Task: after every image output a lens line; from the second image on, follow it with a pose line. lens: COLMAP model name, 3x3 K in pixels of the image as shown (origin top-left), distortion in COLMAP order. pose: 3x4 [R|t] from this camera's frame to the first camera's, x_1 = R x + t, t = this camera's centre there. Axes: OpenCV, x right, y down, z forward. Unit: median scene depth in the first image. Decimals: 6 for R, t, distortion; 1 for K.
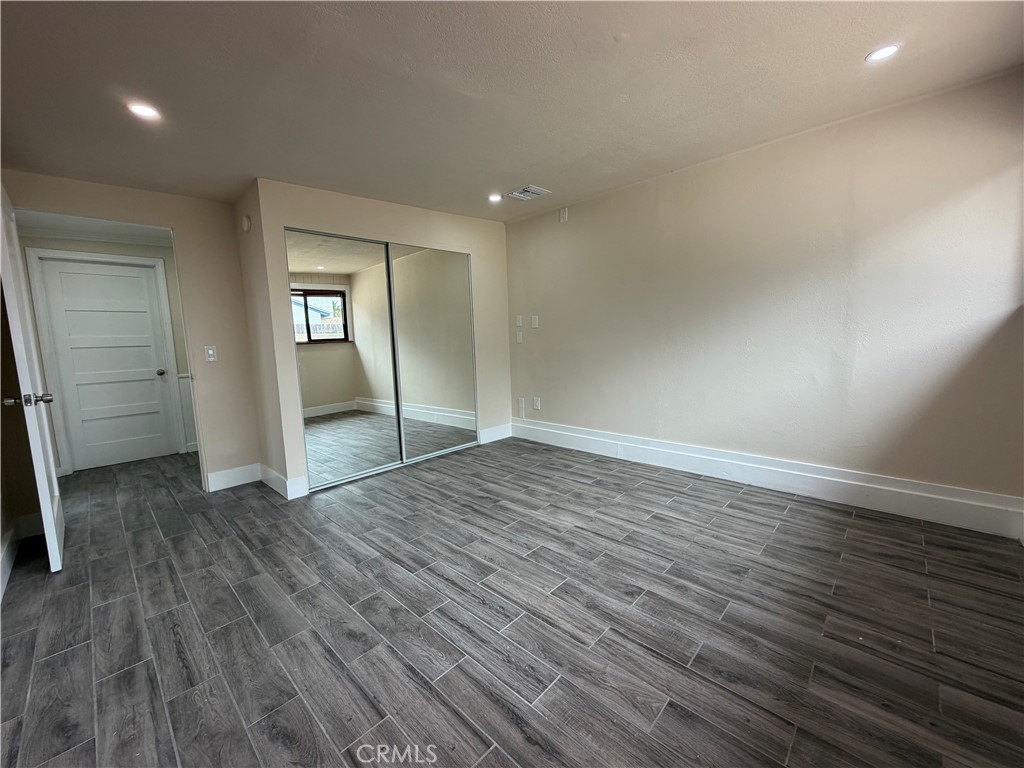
lens RADIAL K [[409.1, 0, 510.7], [0, 409.1, 384.2], [0, 0, 1]] dist [-0.002107, 0.000345]
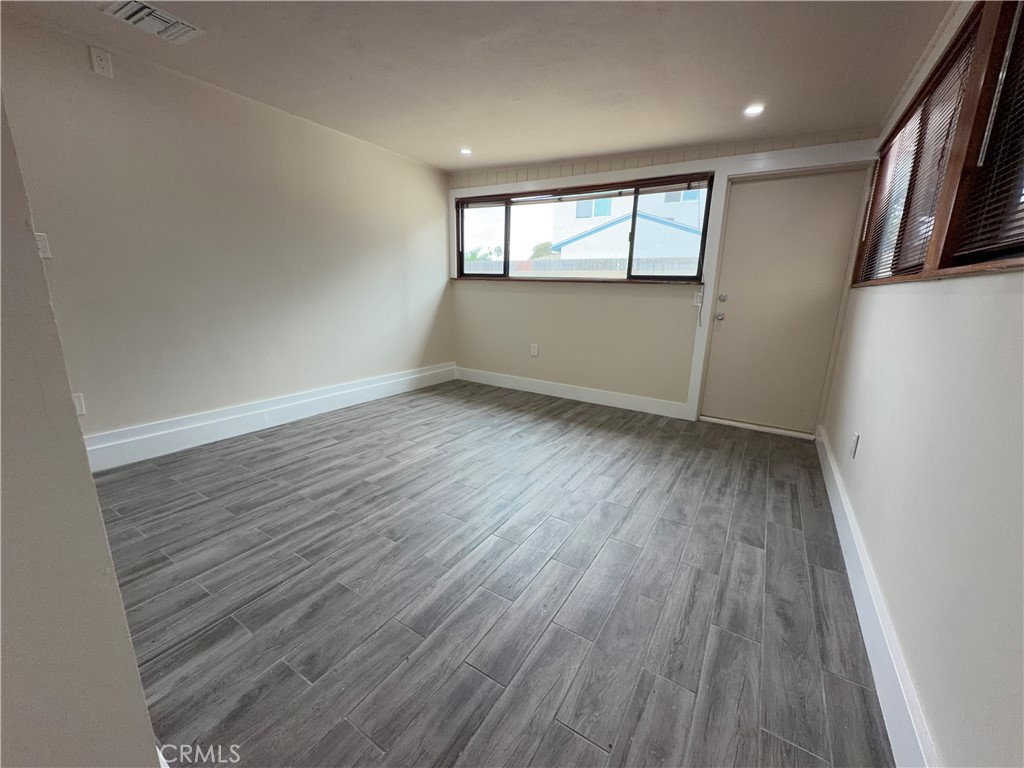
lens RADIAL K [[409.1, 0, 512.8], [0, 409.1, 383.9], [0, 0, 1]] dist [-0.002107, 0.000345]
pose [[-0.202386, -0.193110, 0.960077, -0.851165], [0.098271, 0.971412, 0.216106, -0.058592], [-0.974363, 0.138085, -0.177623, 0.828168]]
